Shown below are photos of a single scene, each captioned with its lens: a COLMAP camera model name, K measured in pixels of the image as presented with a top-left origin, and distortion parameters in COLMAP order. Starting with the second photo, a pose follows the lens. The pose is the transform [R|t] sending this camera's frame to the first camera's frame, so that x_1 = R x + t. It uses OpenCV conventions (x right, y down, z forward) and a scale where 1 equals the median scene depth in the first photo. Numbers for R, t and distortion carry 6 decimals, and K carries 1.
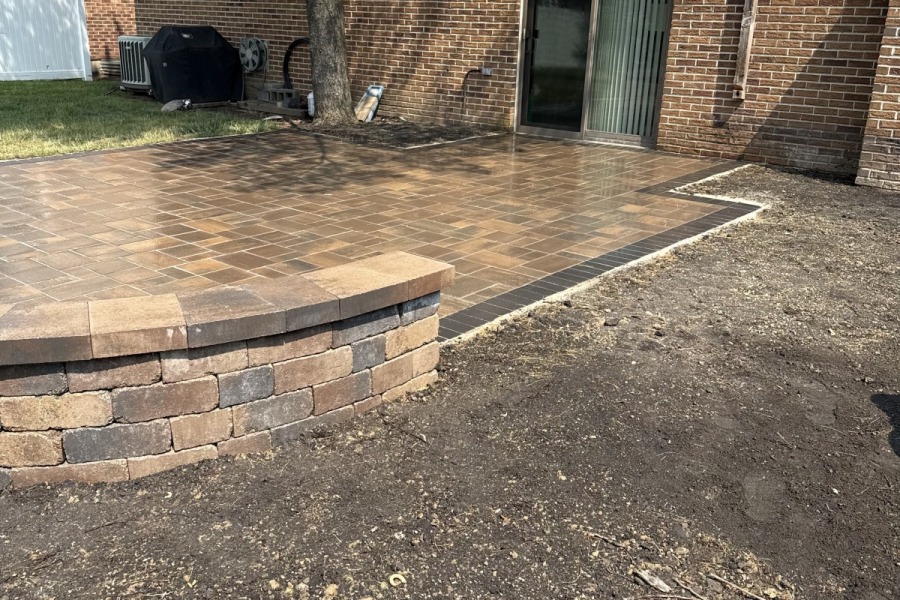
lens RADIAL K [[828.6, 0, 450.0], [0, 828.6, 300.0], [0, 0, 1]] dist [0.164398, -0.333459]
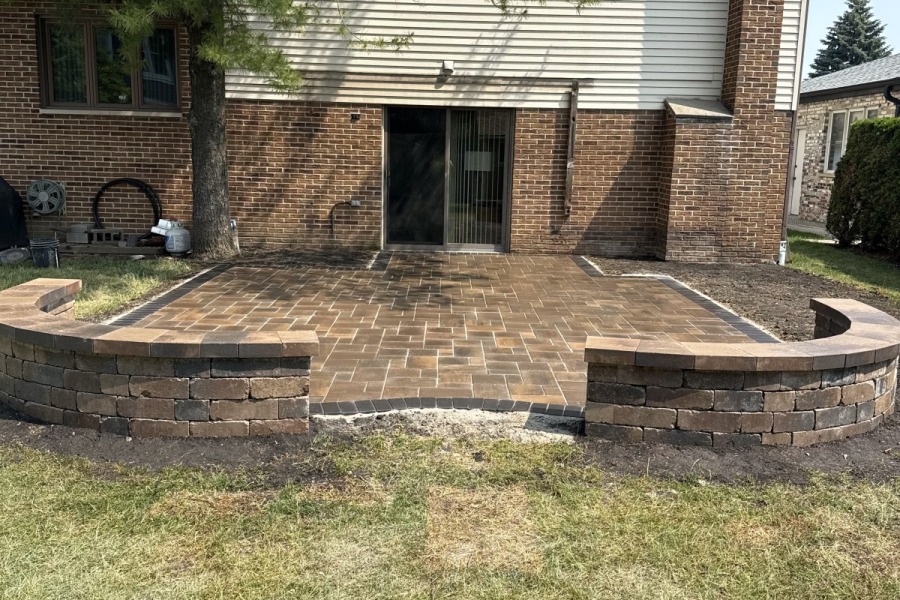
lens RADIAL K [[828.6, 0, 450.0], [0, 828.6, 300.0], [0, 0, 1]] dist [0.164398, -0.333459]
pose [[0.763050, -0.119970, 0.635108, -0.720383], [0.203701, 0.977184, -0.060150, -0.040654], [-0.613401, 0.175269, 0.770078, 0.014768]]
